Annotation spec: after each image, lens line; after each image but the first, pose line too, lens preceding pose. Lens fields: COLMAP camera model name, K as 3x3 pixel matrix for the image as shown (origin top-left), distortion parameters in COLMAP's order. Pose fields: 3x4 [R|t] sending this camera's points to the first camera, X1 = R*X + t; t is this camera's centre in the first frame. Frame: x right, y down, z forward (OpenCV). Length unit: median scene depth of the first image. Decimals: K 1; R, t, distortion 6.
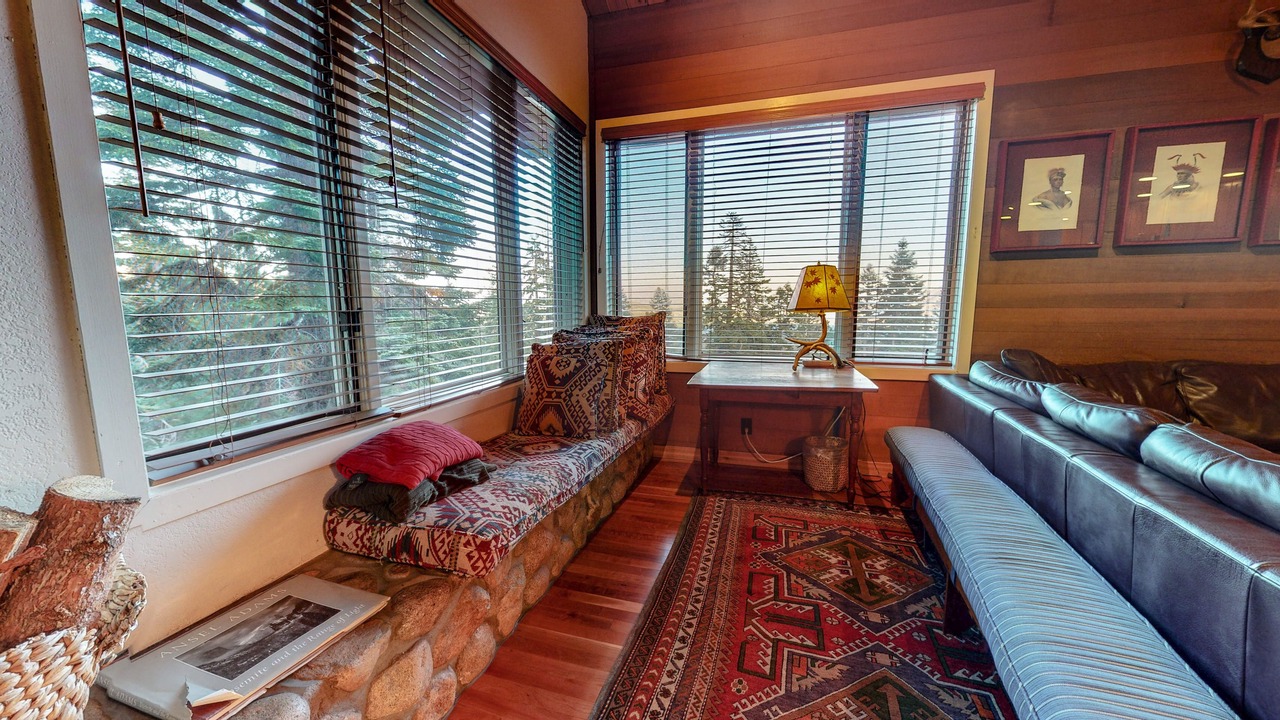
lens RADIAL K [[467.4, 0, 644.5], [0, 467.4, 362.2], [0, 0, 1]] dist [-0.001078, 0.000485]
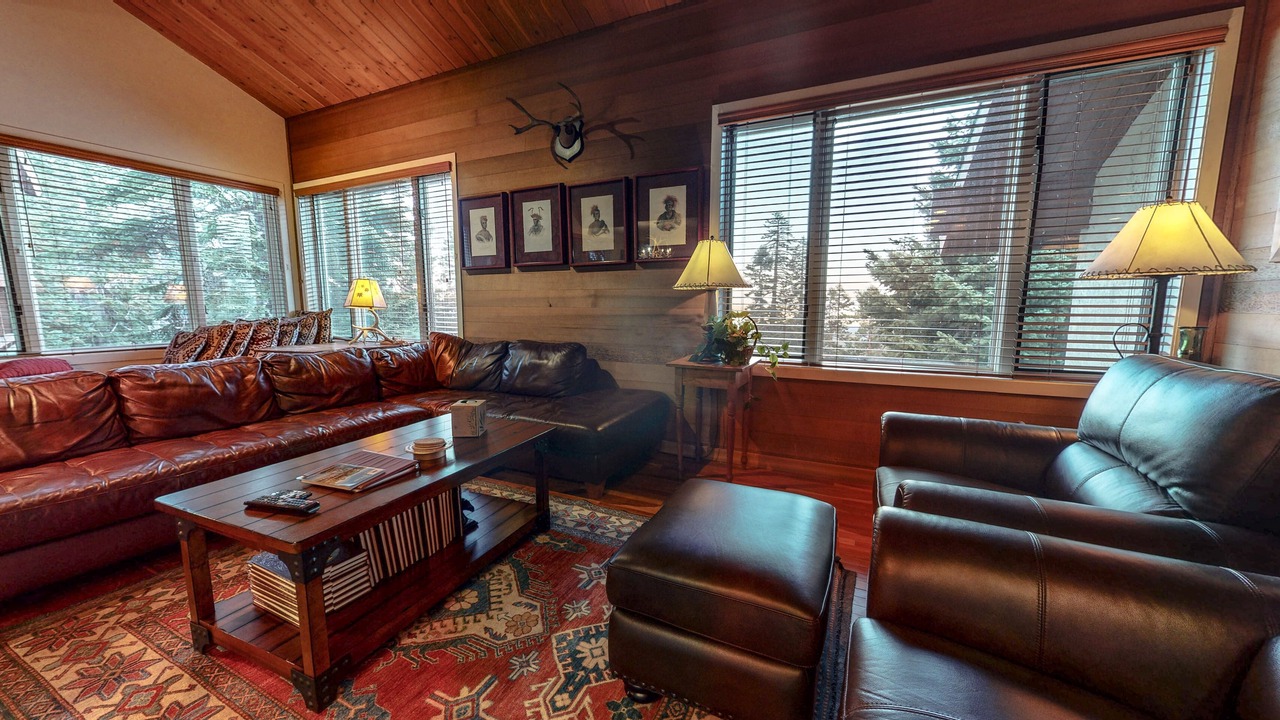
lens RADIAL K [[467.4, 0, 641.0], [0, 467.4, 360.3], [0, 0, 1]] dist [-0.001078, 0.000485]
pose [[0.987277, 0.022393, -0.157426, 1.639061], [-0.021427, 0.999740, 0.007832, 0.037981], [0.157560, -0.004359, 0.987500, -0.442552]]
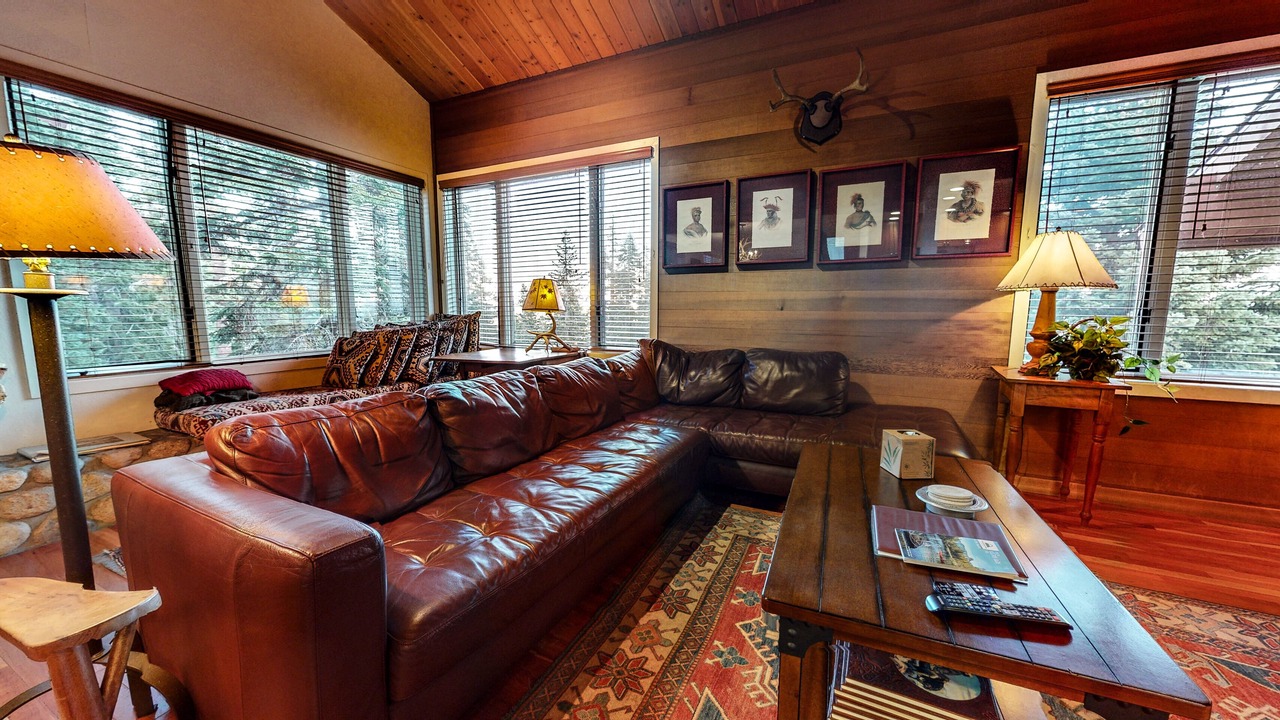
lens RADIAL K [[467.4, 0, 642.8], [0, 467.4, 361.7], [0, 0, 1]] dist [-0.001078, 0.000485]
pose [[0.986903, 0.023444, -0.159603, 0.950382], [-0.022861, 0.999724, 0.005491, 0.030862], [0.159687, -0.001770, 0.987166, -0.371353]]
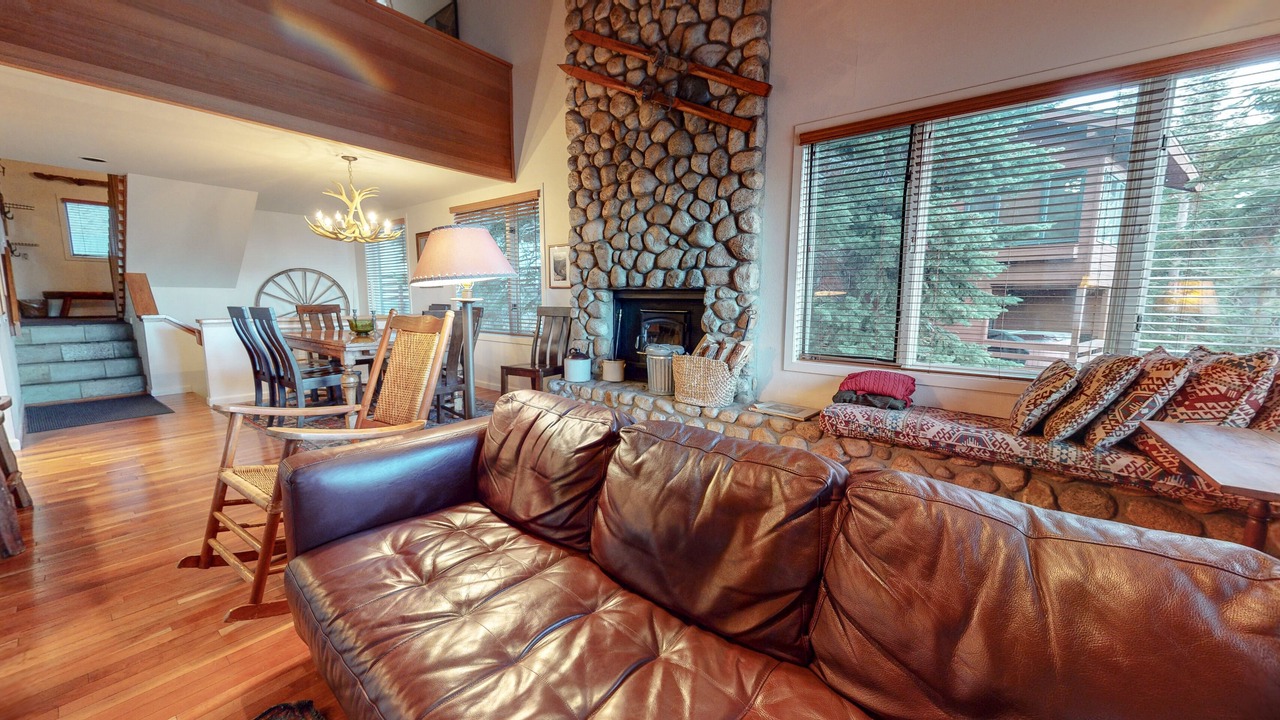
lens RADIAL K [[467.4, 0, 640.8], [0, 467.4, 361.6], [0, 0, 1]] dist [-0.001078, 0.000485]
pose [[-0.380575, 0.122563, -0.916592, 1.001948], [-0.113512, 0.977491, 0.177837, -0.083234], [0.917757, 0.171725, -0.358096, 0.468836]]
